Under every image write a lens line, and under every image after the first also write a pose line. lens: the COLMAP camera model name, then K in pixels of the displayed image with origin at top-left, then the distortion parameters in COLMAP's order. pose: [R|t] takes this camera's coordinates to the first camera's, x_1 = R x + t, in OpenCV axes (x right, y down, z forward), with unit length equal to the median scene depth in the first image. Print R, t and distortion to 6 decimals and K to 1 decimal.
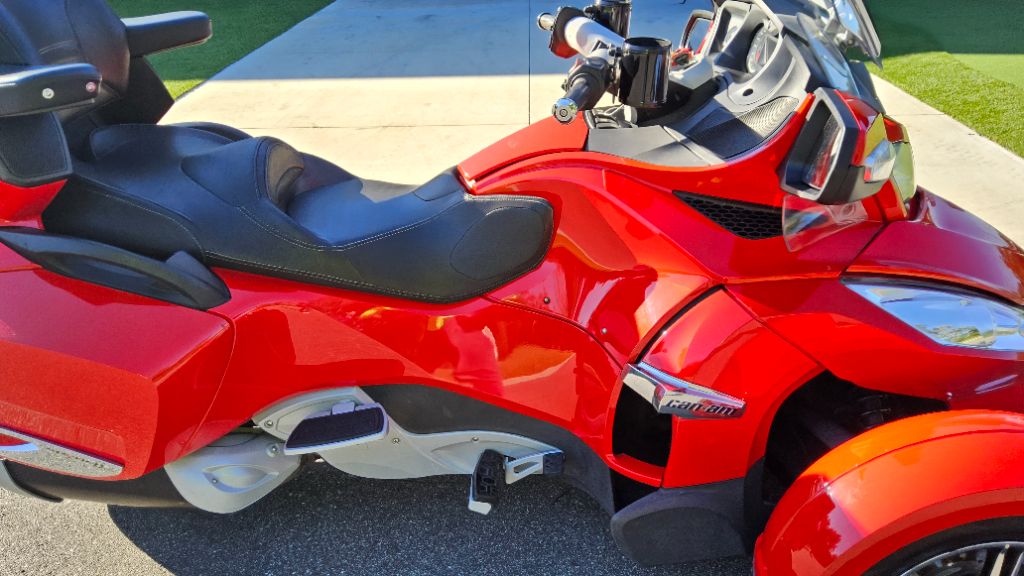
lens RADIAL K [[740.4, 0, 511.8], [0, 740.4, 298.9], [0, 0, 1]] dist [0.030836, -0.051715]
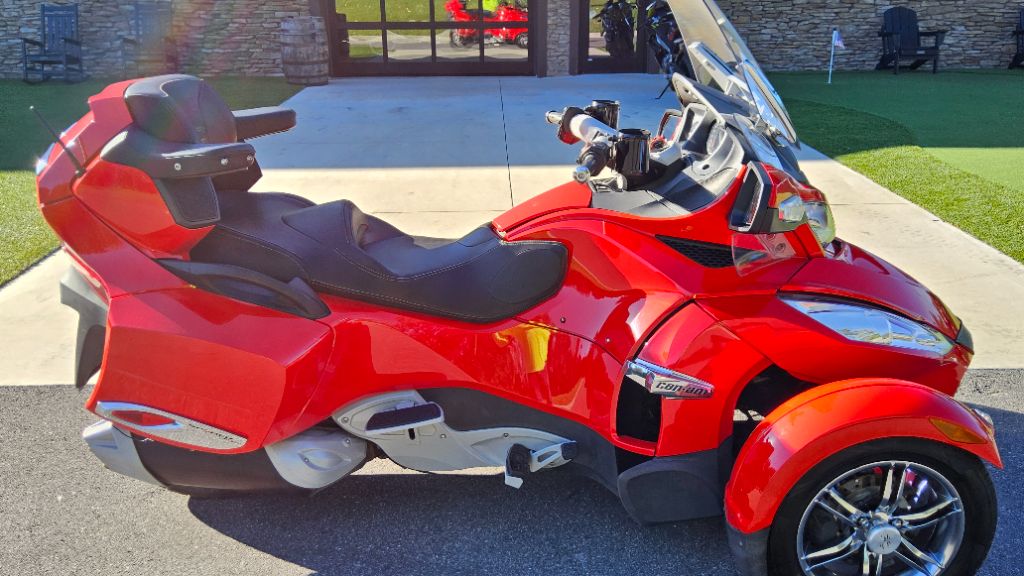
lens RADIAL K [[874.9, 0, 512.0], [0, 874.9, 288.0], [0, 0, 1]] dist [0.088098, -0.174091]
pose [[0.998739, -0.001474, 0.050184, -0.125044], [0.009546, 0.986909, -0.160998, 0.201522], [-0.049290, 0.161274, 0.985678, -0.553452]]
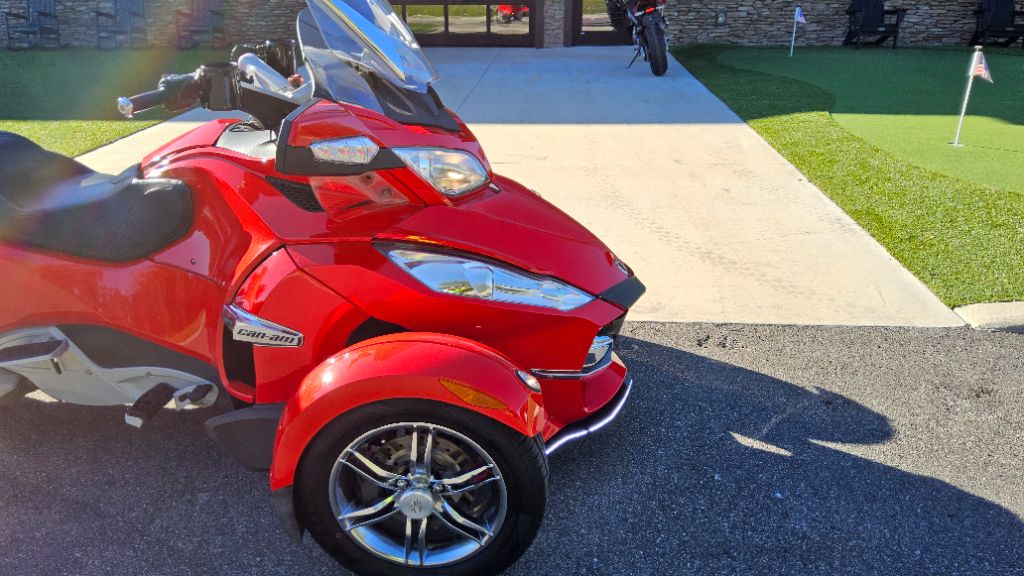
lens RADIAL K [[727.0, 0, 512.0], [0, 727.0, 288.0], [0, 0, 1]] dist [0.044341, -0.083887]
pose [[0.998983, 0.031018, -0.032716, 0.670017], [-0.033751, 0.995672, -0.086588, 0.145173], [0.029889, 0.087604, 0.995707, -0.266382]]
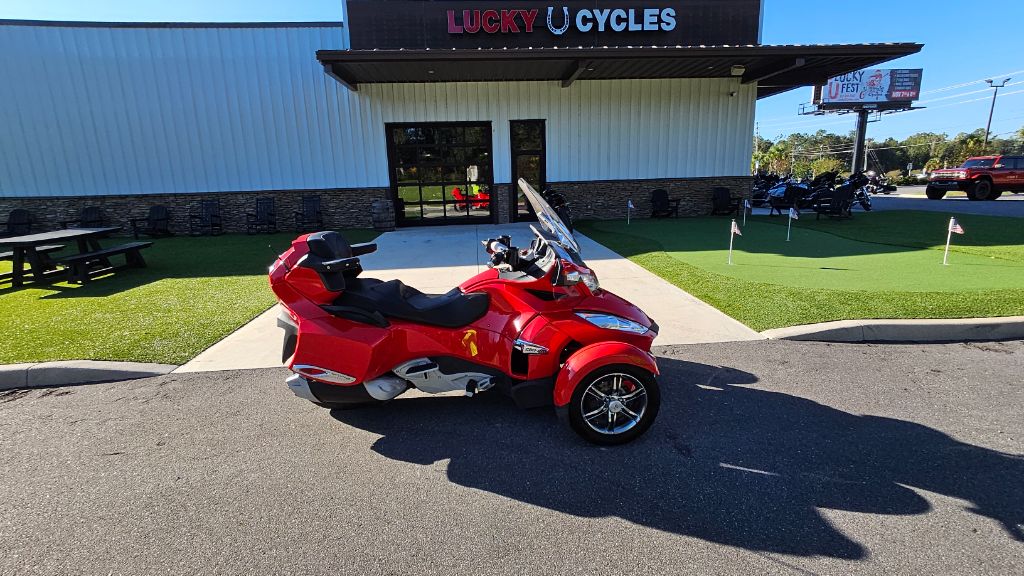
lens RADIAL K [[441.8, 0, 509.7], [0, 441.8, 273.3], [0, 0, 1]] dist [-0.000525, 0.000009]
pose [[0.994917, -0.027736, 0.096806, -0.039946], [0.053951, 0.958529, -0.279842, 0.331946], [-0.085030, 0.283643, 0.955153, -0.903698]]
